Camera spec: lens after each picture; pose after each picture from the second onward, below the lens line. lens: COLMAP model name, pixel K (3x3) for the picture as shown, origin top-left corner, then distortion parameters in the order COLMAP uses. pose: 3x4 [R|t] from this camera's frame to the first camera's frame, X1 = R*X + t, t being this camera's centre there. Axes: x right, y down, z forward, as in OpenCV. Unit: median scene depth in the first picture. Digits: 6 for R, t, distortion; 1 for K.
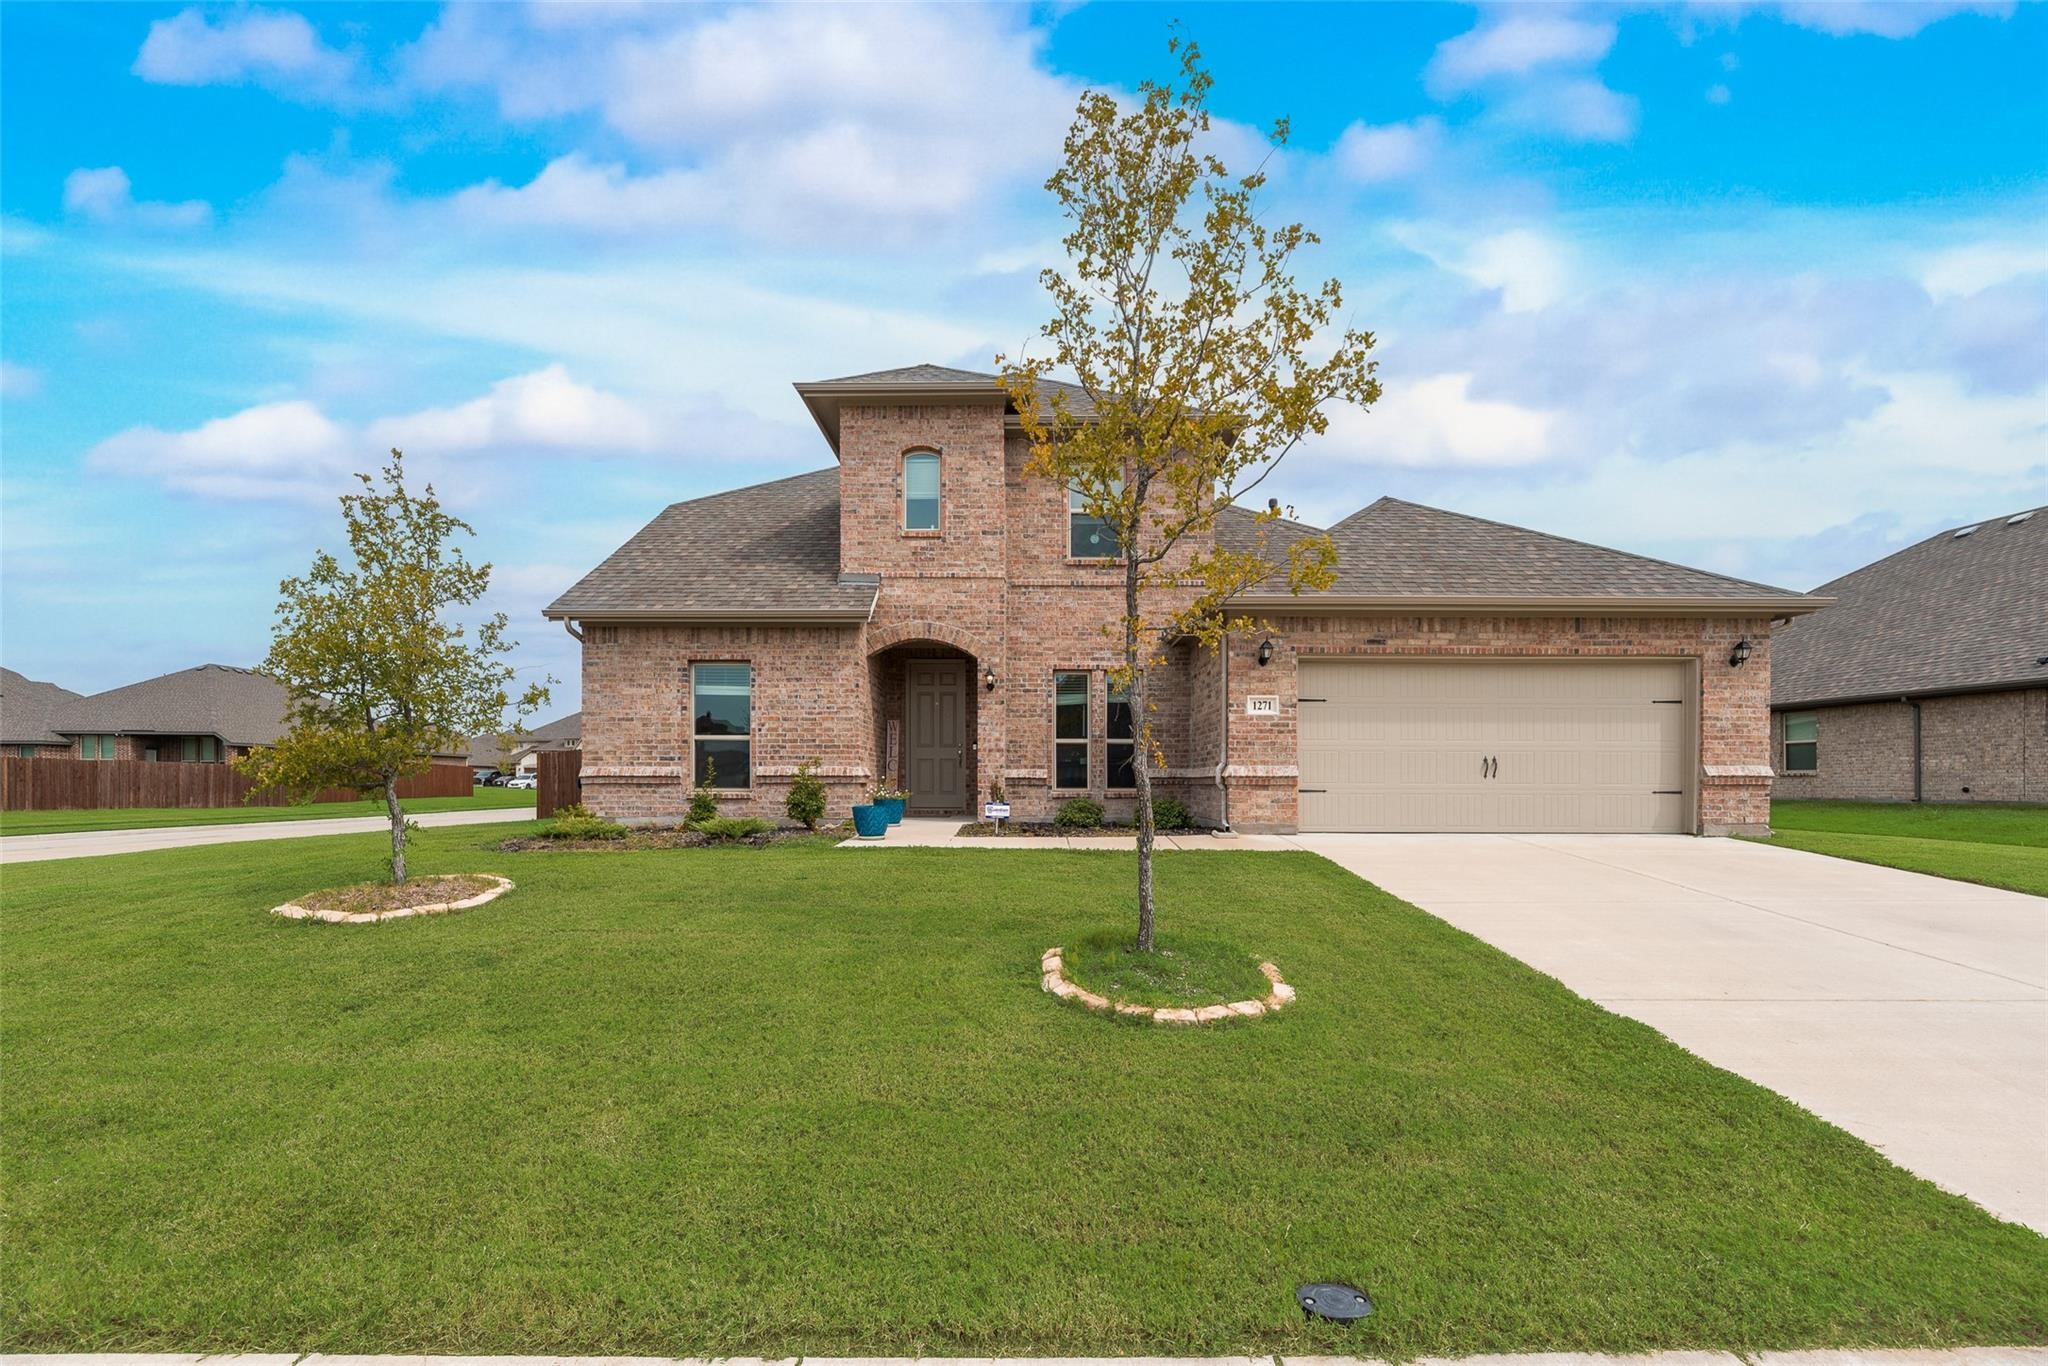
lens RADIAL K [[858.6, 0, 1025.3], [0, 858.6, 771.6], [0, 0, 1]] dist [0.000030, 0.000029]
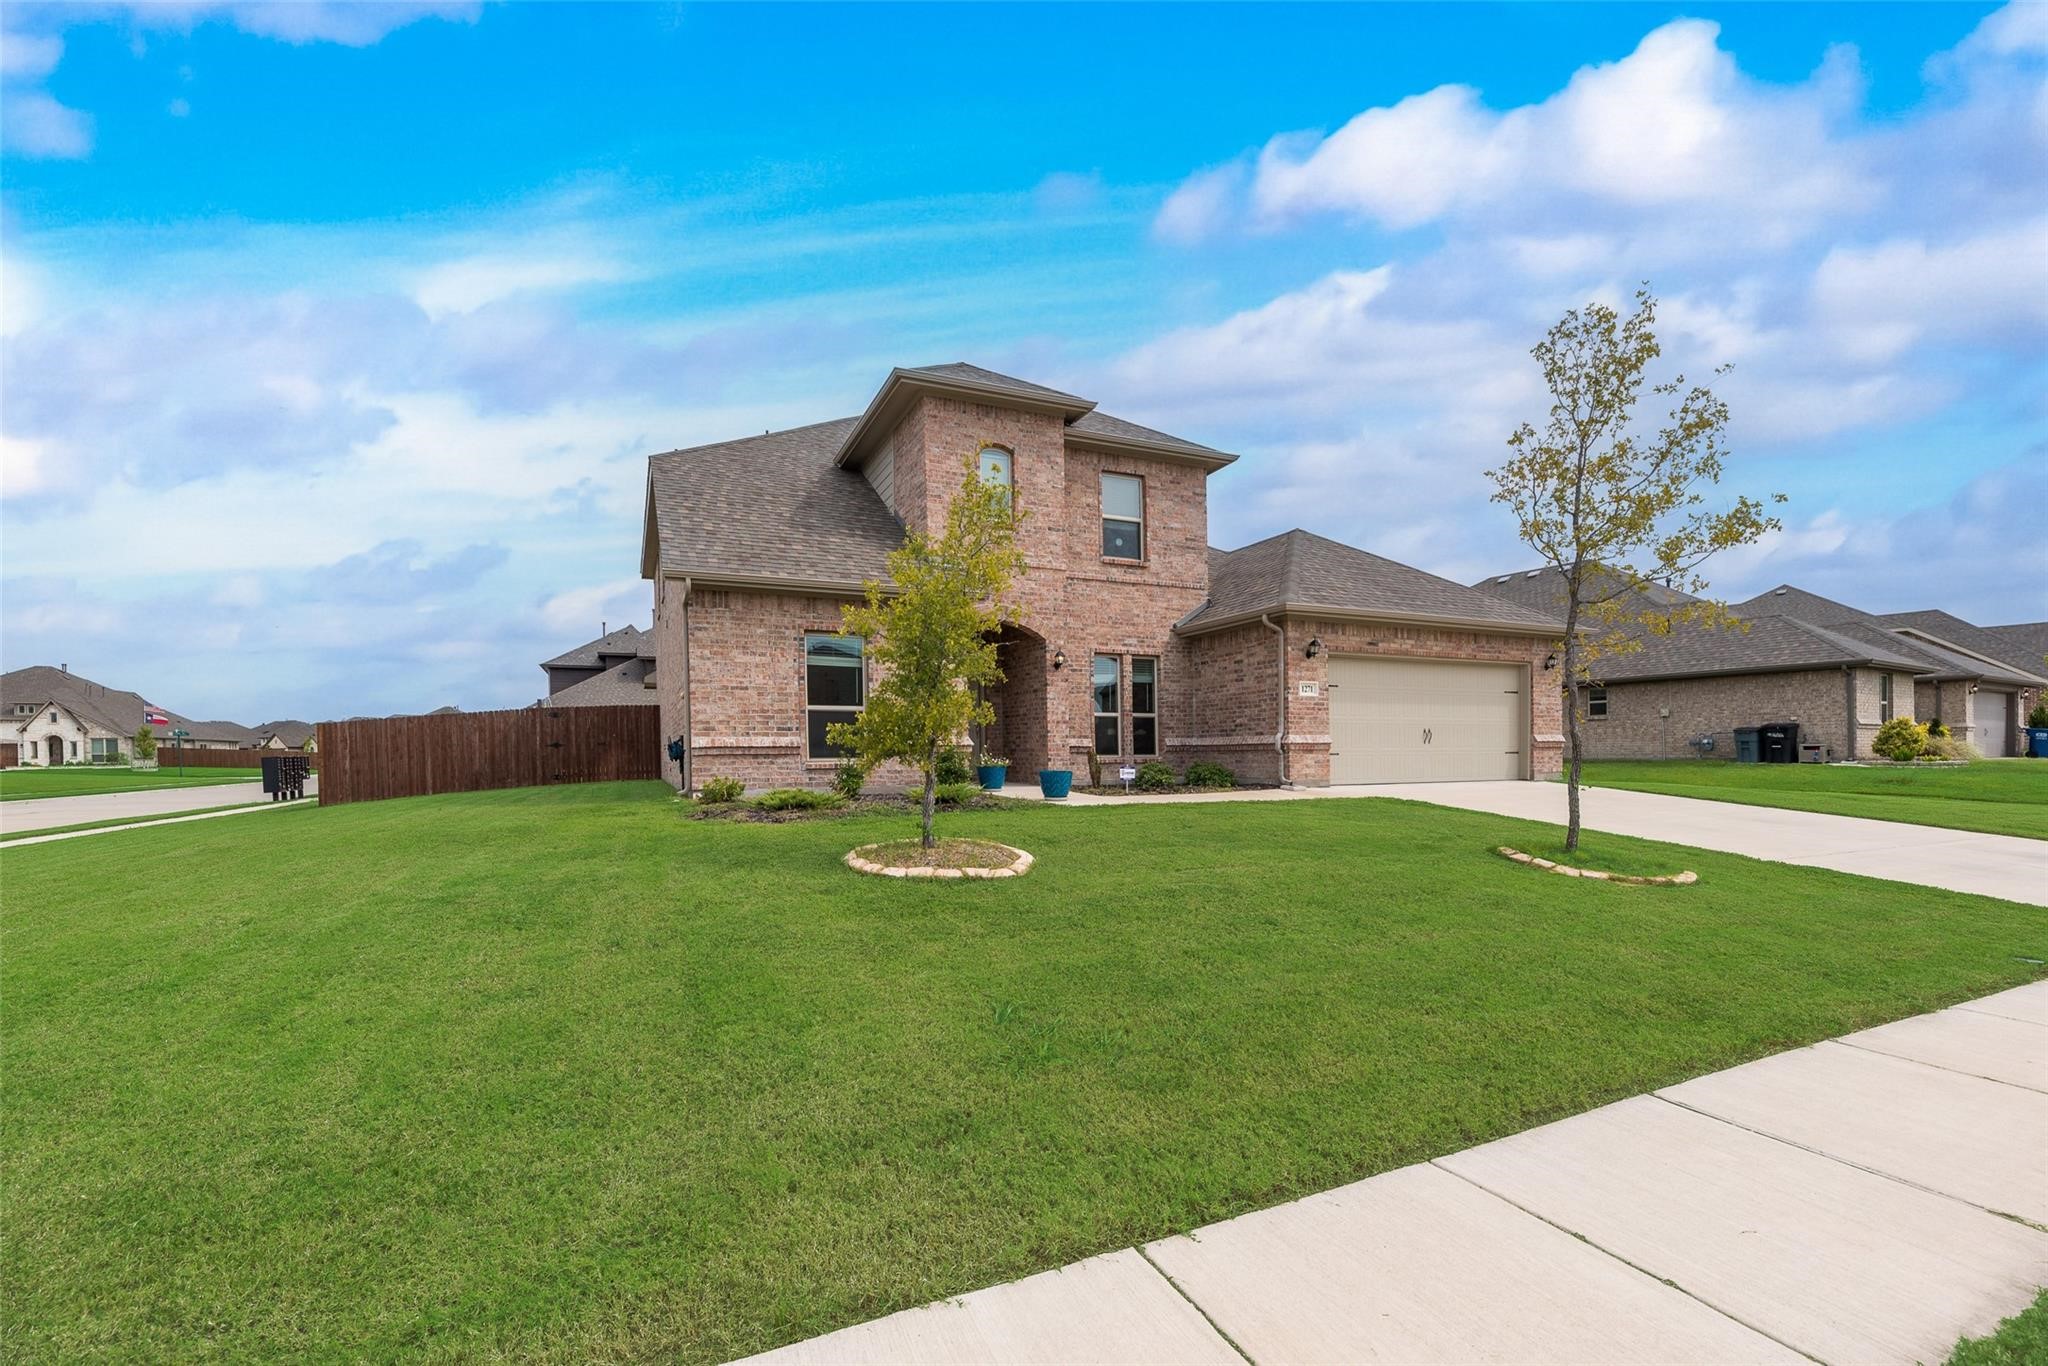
lens RADIAL K [[838.9, 0, 1021.7], [0, 838.9, 747.7], [0, 0, 1]] dist [0.000306, -0.000002]
pose [[0.912992, -0.007180, 0.407914, -0.559955], [0.005366, 0.999970, 0.005592, 0.002606], [-0.407942, -0.002917, 0.913003, 0.009721]]
